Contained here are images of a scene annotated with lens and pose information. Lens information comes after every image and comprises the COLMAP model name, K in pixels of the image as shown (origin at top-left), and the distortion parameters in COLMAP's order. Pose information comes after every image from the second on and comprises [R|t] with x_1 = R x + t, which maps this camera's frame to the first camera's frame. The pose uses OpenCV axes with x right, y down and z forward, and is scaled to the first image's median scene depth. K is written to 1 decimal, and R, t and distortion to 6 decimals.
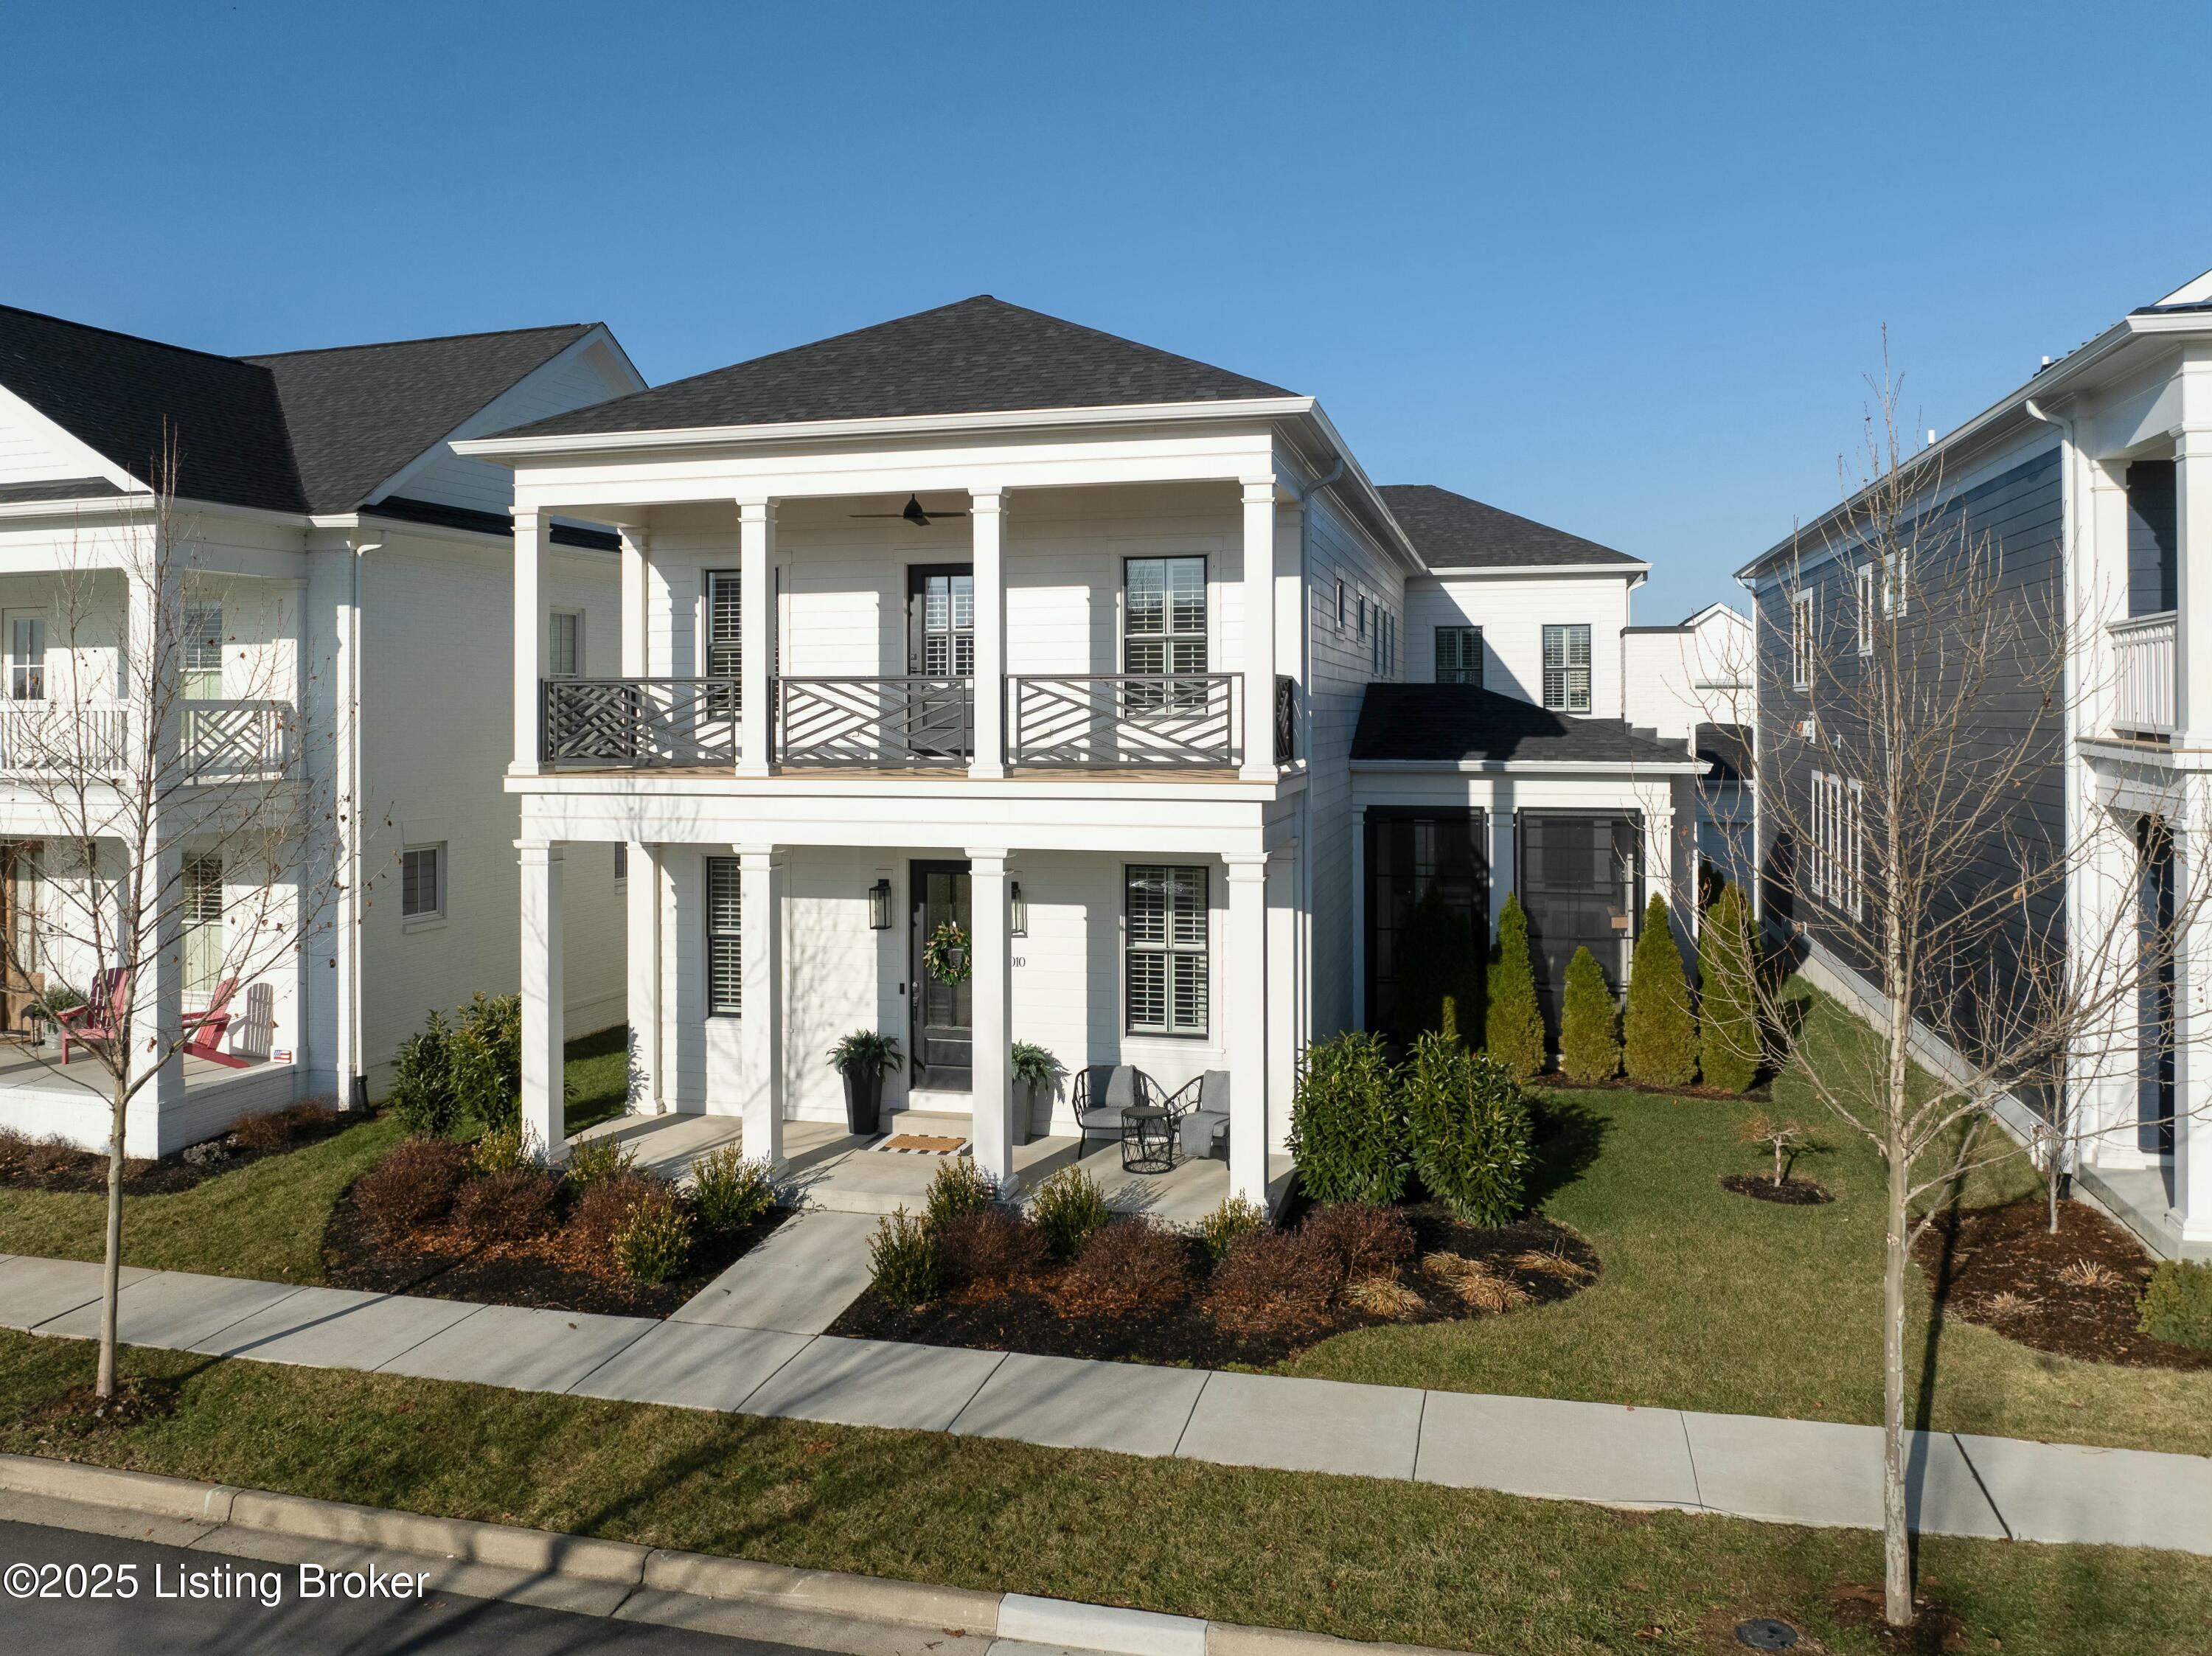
lens RADIAL K [[1742.8, 0, 1023.3], [0, 1742.8, 756.0], [0, 0, 1]] dist [-0.034797, -0.003118]
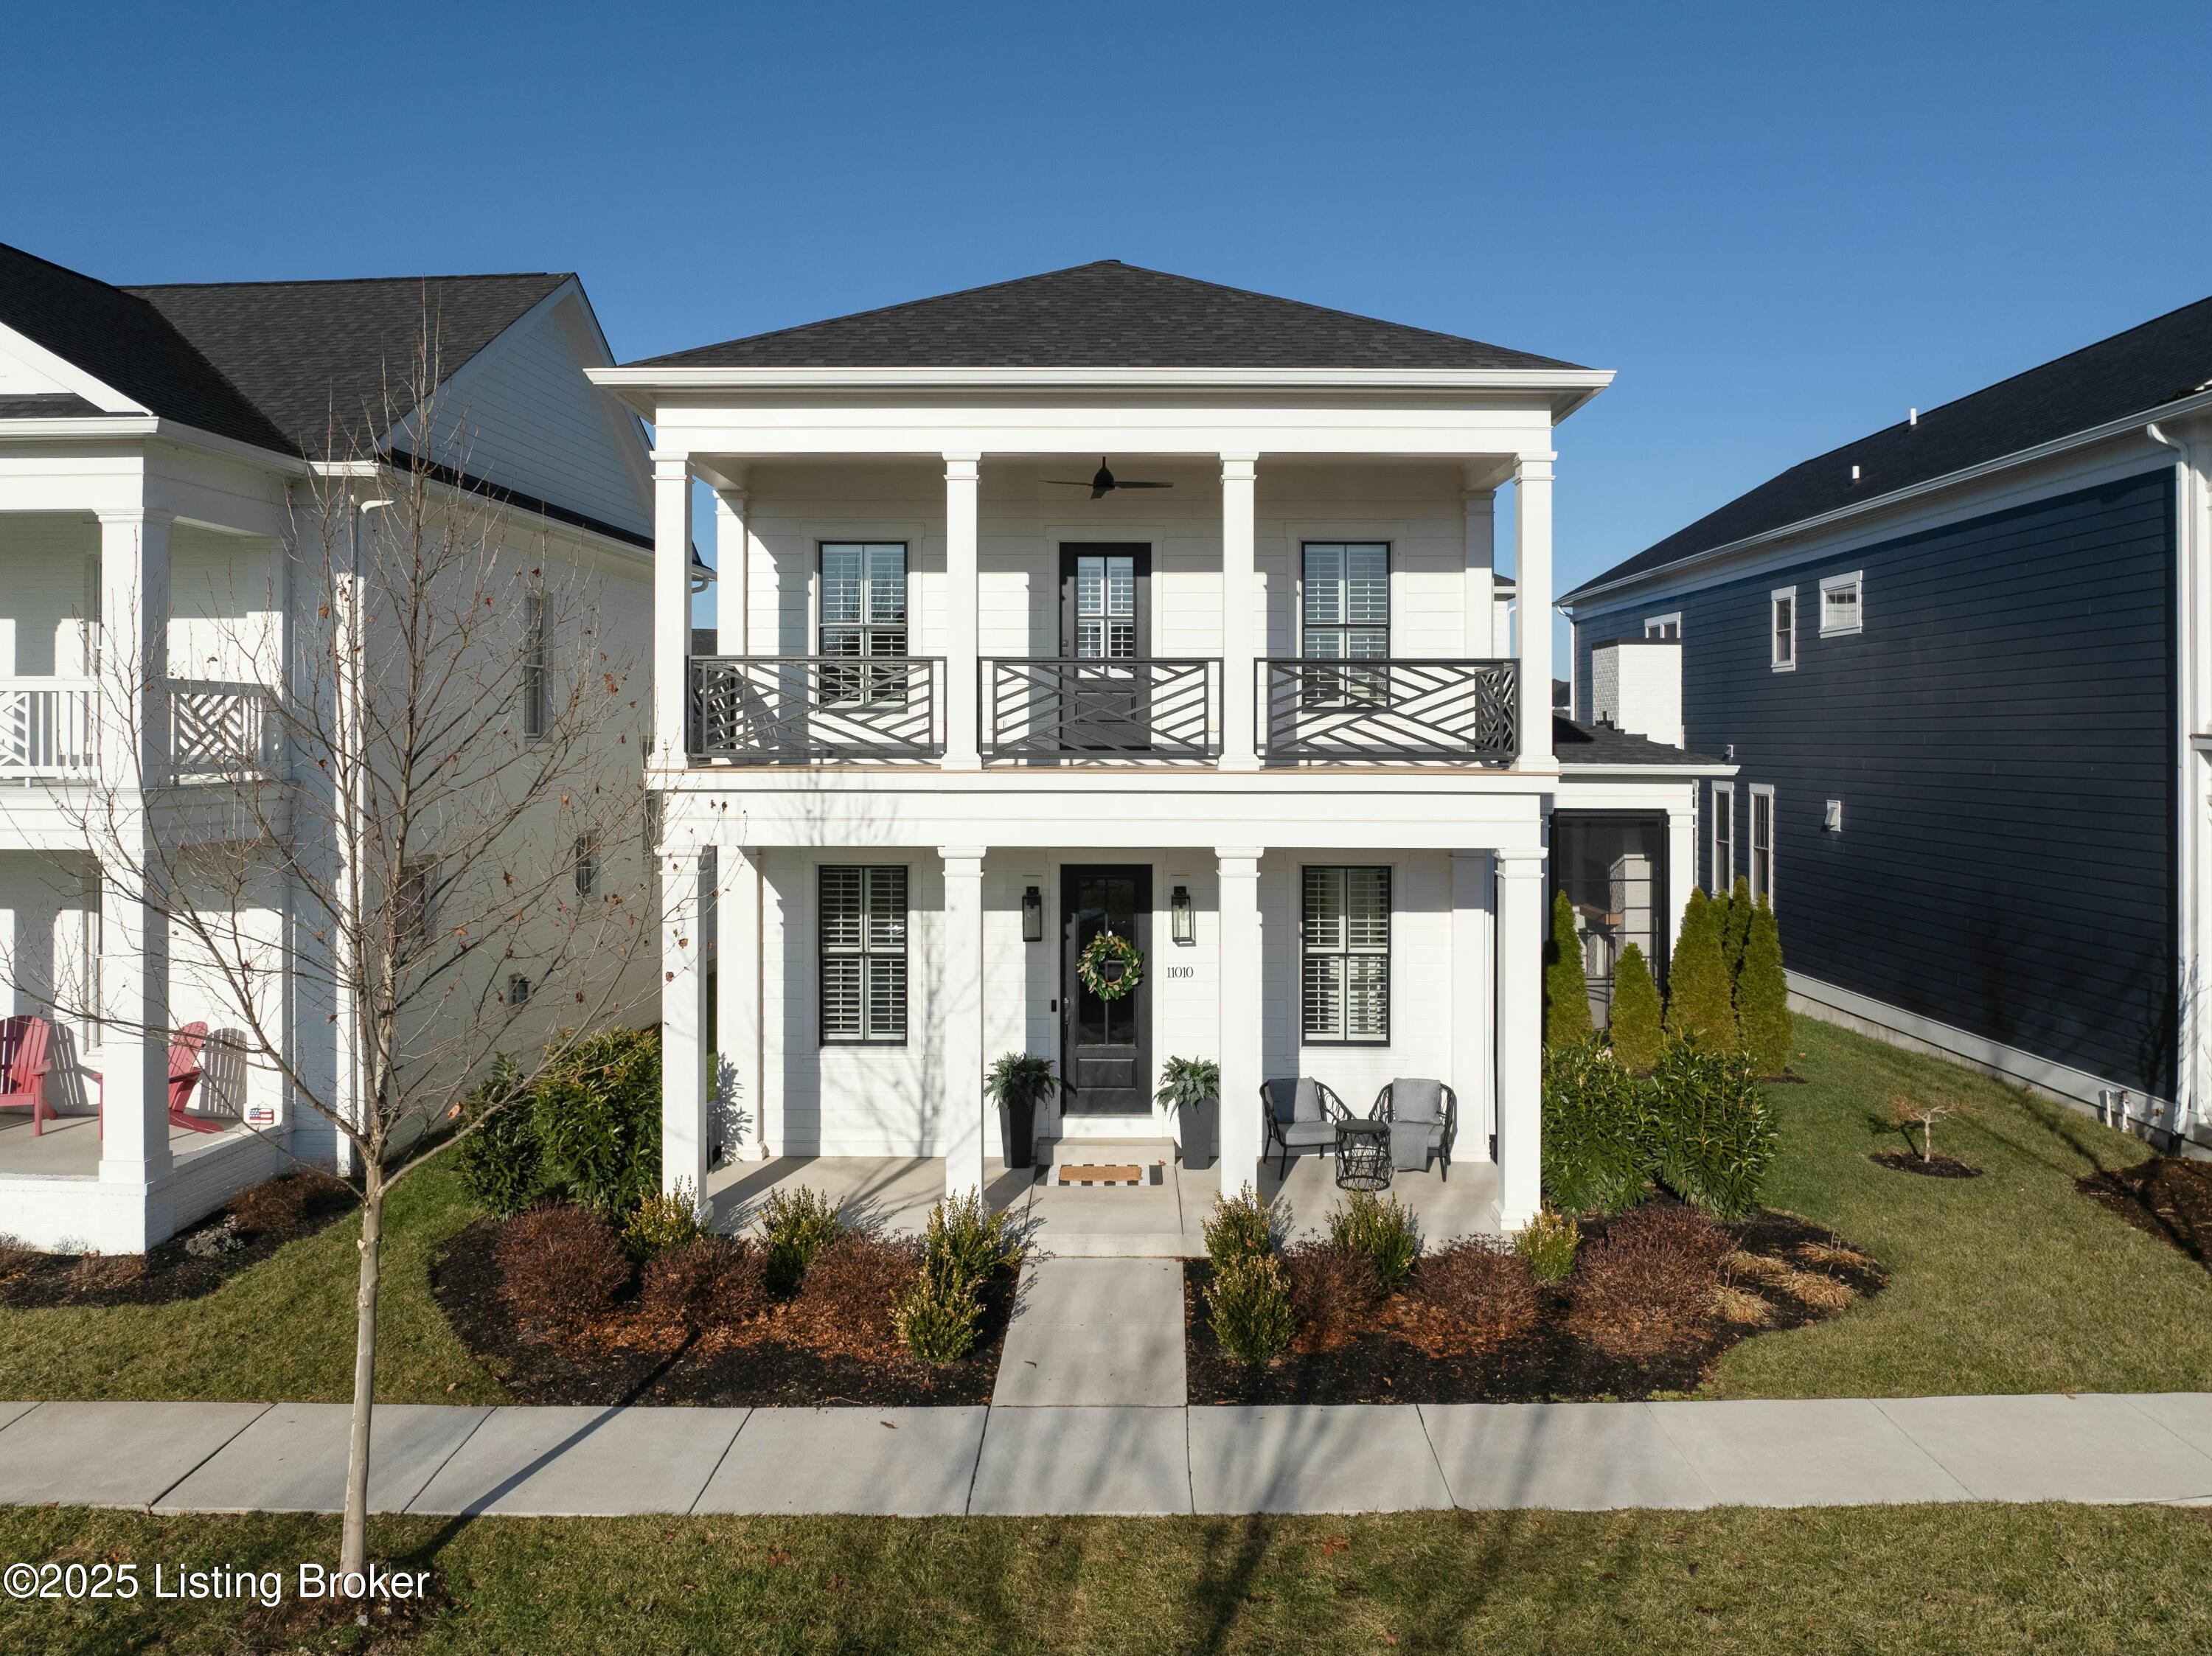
lens RADIAL K [[1626.0, 0, 1054.9], [0, 1626.0, 773.3], [0, 0, 1]] dist [-0.031536, -0.001965]
pose [[0.964978, 0.001405, 0.262328, -0.306576], [0.000643, 0.999970, -0.007720, 0.018932], [-0.262331, 0.007619, 0.964948, 0.183818]]
